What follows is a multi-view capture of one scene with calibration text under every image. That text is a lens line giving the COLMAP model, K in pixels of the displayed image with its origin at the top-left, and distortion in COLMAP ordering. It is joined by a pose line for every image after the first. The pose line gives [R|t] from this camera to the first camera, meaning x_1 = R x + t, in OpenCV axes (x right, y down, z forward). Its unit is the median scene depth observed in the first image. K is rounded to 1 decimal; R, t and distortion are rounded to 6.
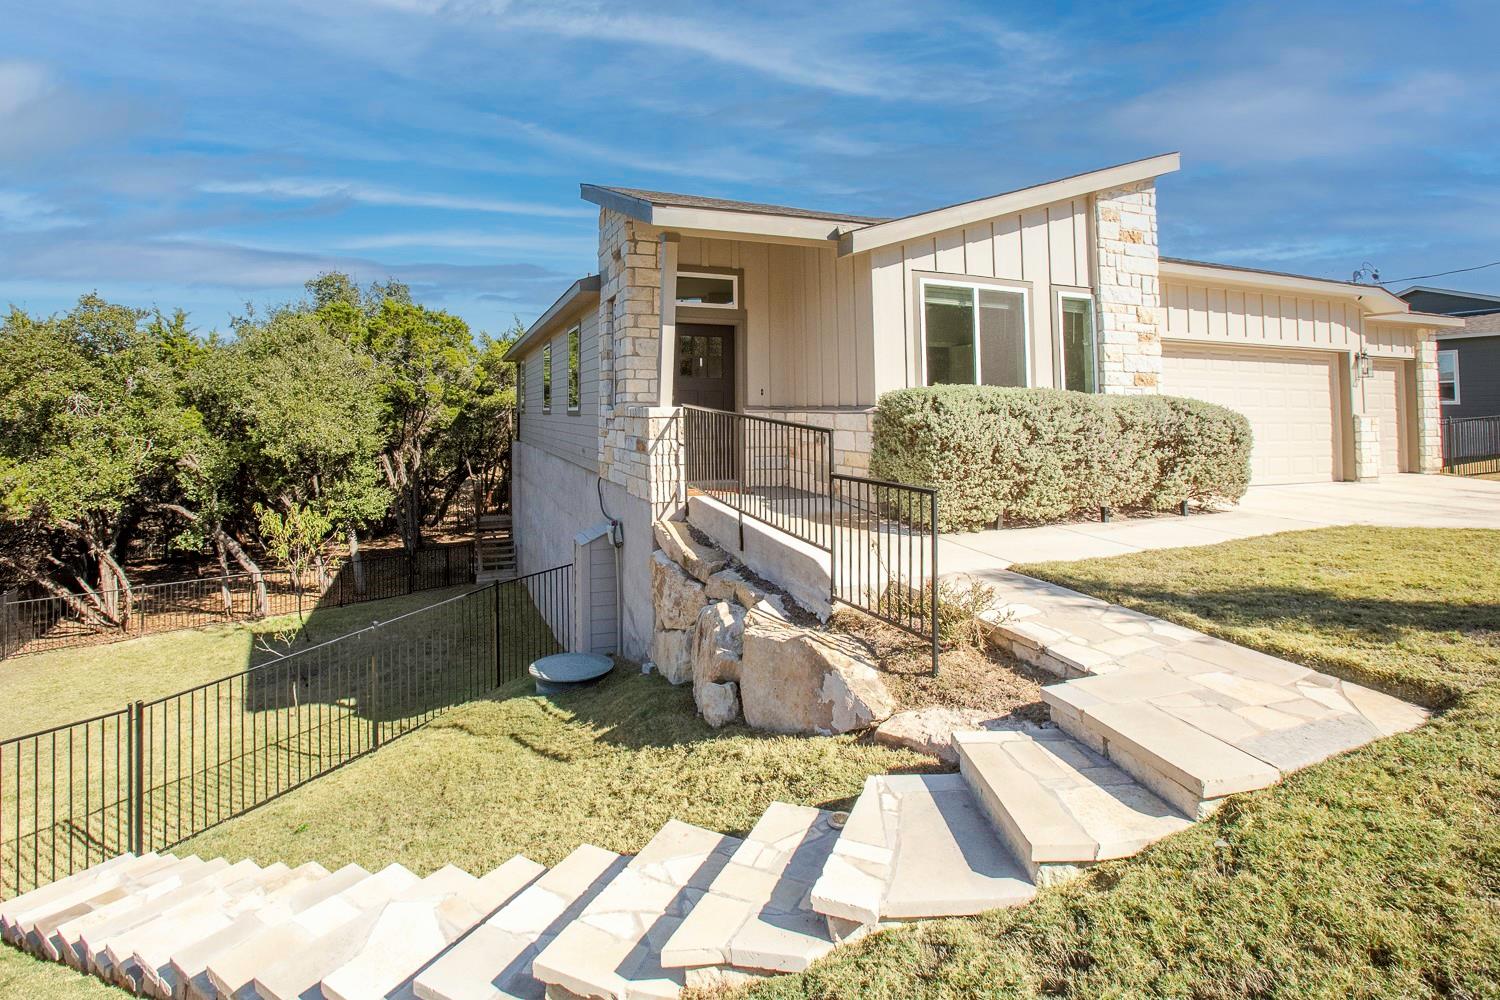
lens RADIAL K [[666.6, 0, 674.8], [0, 666.6, 450.2], [0, 0, 1]] dist [-0.034619, 0.014359]
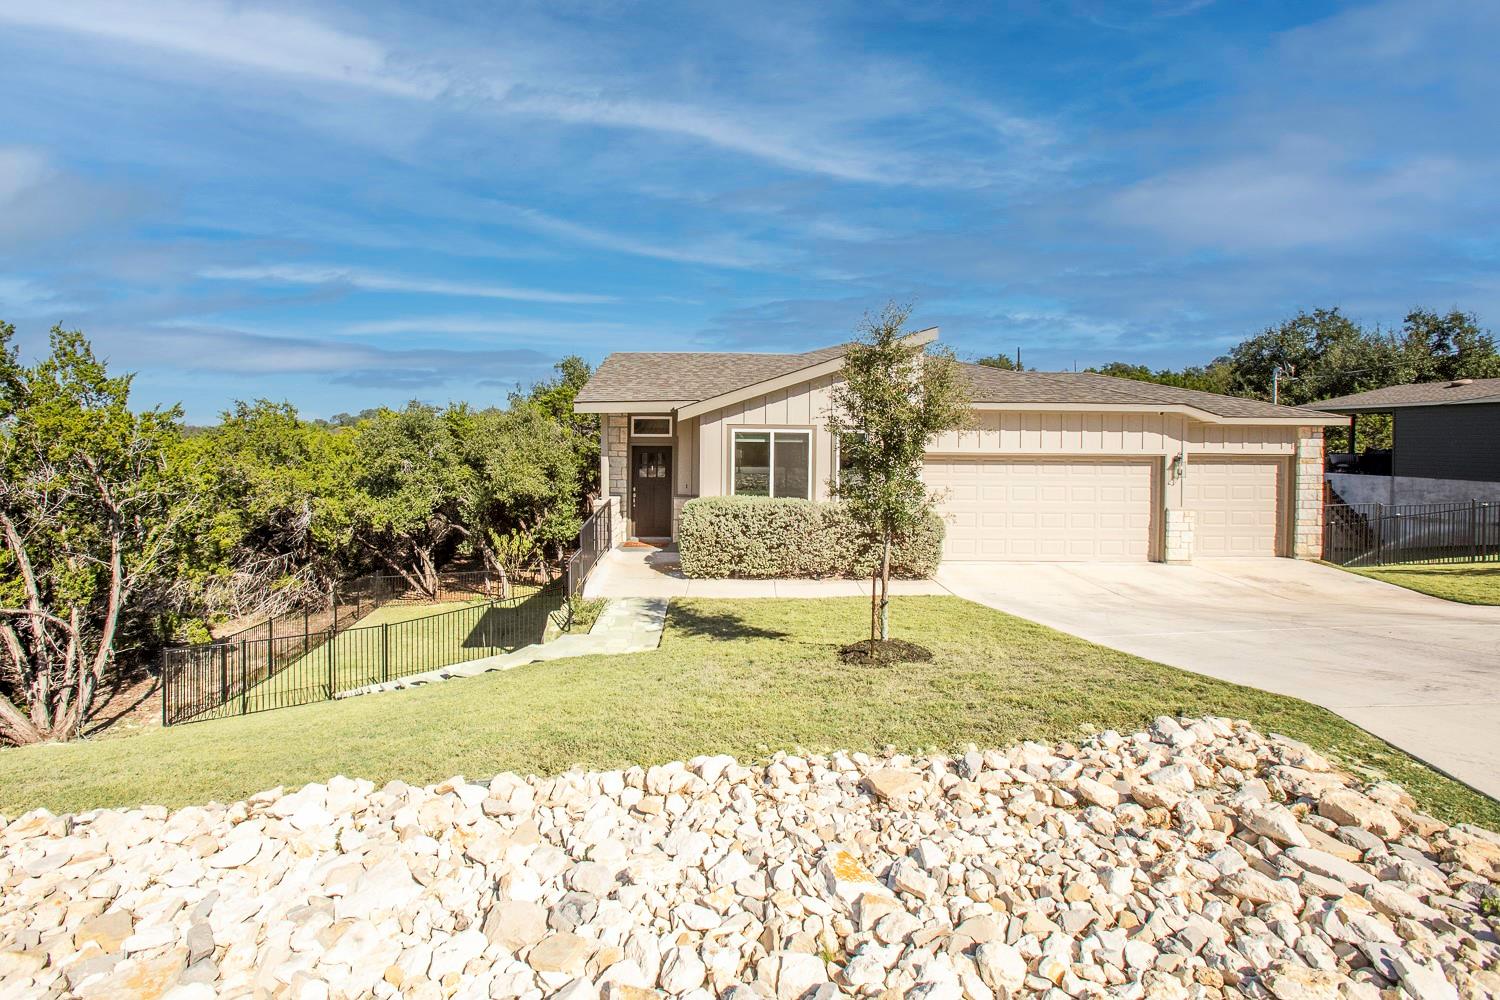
lens RADIAL K [[684.4, 0, 729.7], [0, 684.4, 491.3], [0, 0, 1]] dist [-0.000050, 0.000688]
pose [[0.924416, 0.028250, -0.380339, 0.975248], [-0.010763, 0.998788, 0.048026, -0.173121], [0.381234, -0.040302, 0.923599, -0.594332]]
